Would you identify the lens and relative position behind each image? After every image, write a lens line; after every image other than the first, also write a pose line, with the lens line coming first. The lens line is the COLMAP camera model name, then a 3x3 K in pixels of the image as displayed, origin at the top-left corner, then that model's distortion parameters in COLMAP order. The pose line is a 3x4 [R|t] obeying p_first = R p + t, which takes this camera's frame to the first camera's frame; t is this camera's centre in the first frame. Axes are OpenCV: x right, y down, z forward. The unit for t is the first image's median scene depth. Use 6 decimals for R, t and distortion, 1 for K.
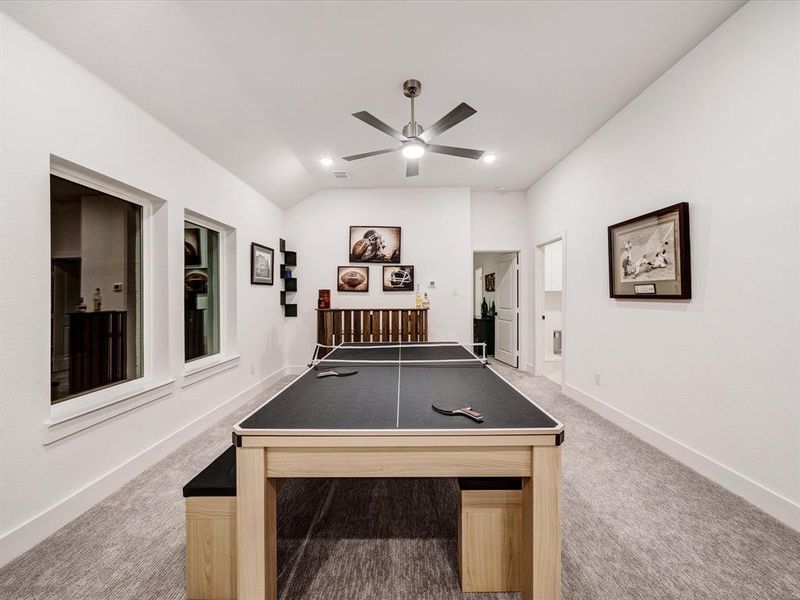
lens RADIAL K [[314.8, 0, 399.6], [0, 314.8, 295.6], [0, 0, 1]] dist [-0.007152, 0.000059]
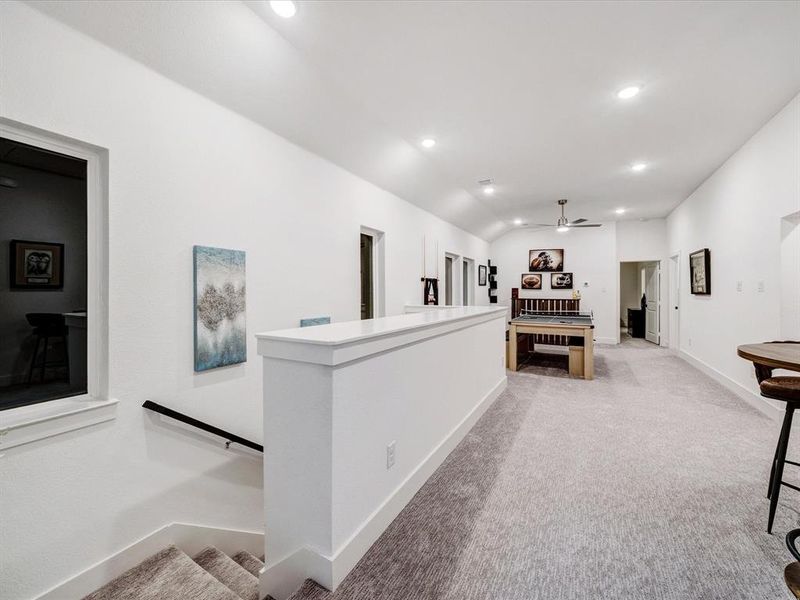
lens RADIAL K [[314.8, 0, 395.6], [0, 314.8, 289.8], [0, 0, 1]] dist [-0.007152, 0.000059]
pose [[0.862375, 0.006550, -0.506227, 0.077968], [-0.007490, 0.999972, 0.000180, -0.002985], [0.506214, 0.003636, 0.862400, -0.827240]]
